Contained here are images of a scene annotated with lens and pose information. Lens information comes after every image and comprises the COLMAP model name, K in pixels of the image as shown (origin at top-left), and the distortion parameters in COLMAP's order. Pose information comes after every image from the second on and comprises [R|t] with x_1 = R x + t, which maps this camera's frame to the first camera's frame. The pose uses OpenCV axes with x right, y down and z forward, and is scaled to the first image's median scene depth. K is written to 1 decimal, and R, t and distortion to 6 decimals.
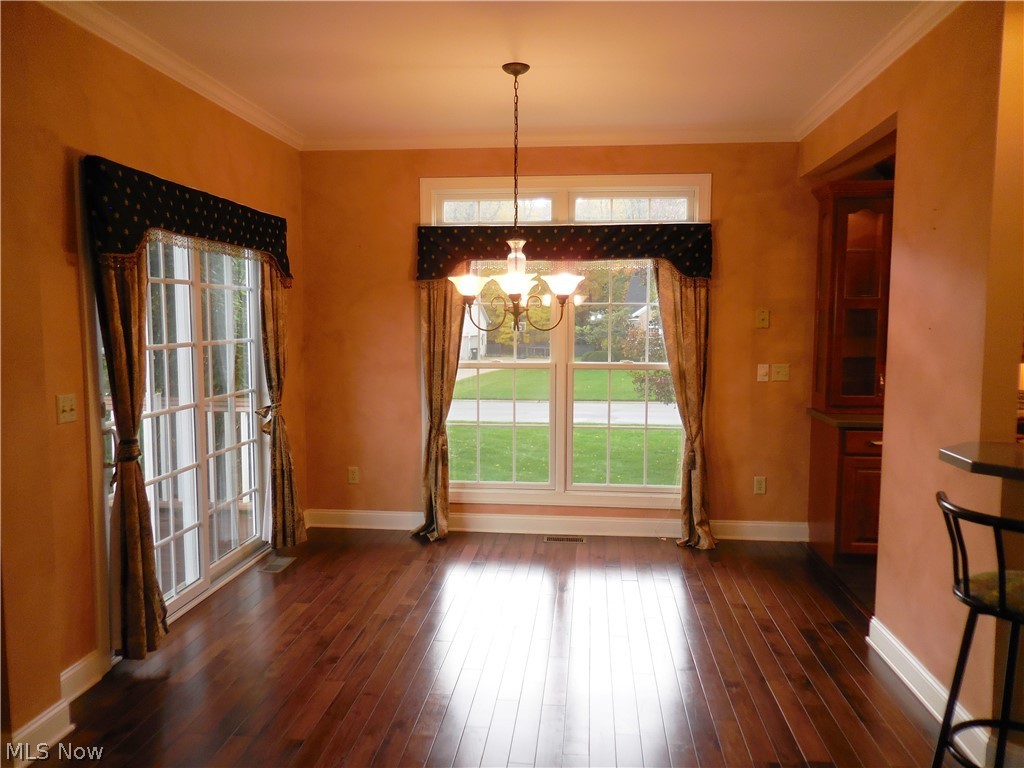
lens RADIAL K [[790.5, 0, 508.1], [0, 790.5, 387.8], [0, 0, 1]] dist [0.008500, -0.000694]
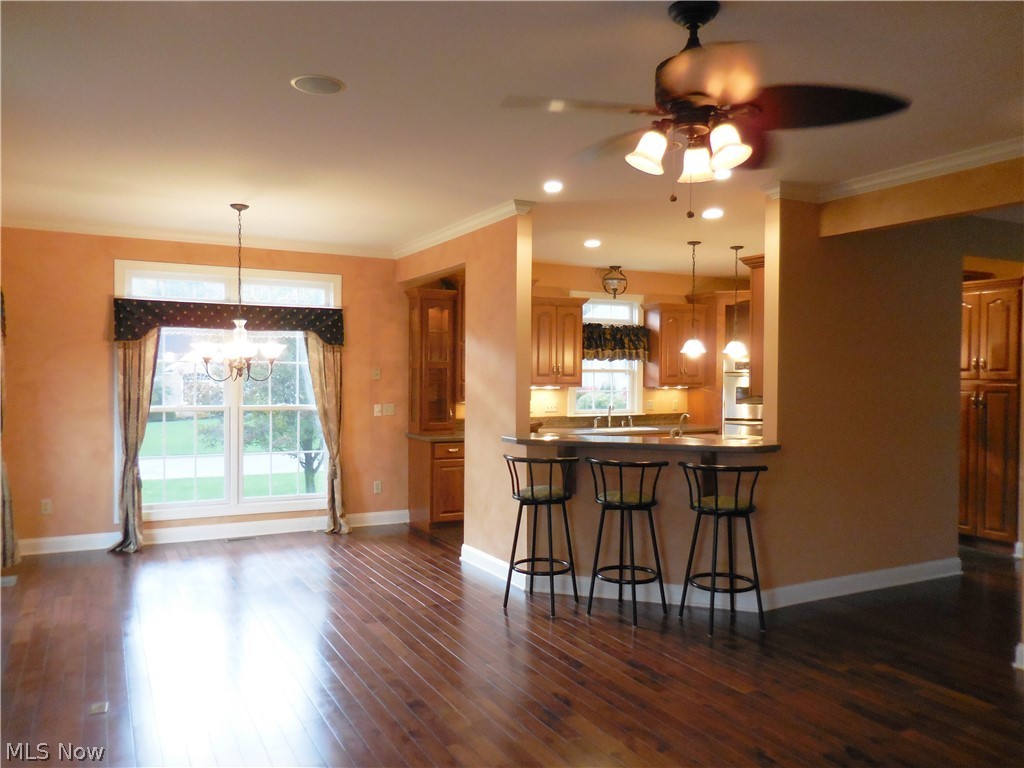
lens RADIAL K [[790.5, 0, 511.3], [0, 790.5, 384.2], [0, 0, 1]] dist [0.008500, -0.000694]
pose [[0.833415, -0.001320, 0.552645, -0.289323], [0.041878, 0.997273, -0.060771, 0.032840], [-0.551058, 0.073791, 0.831198, -0.373913]]
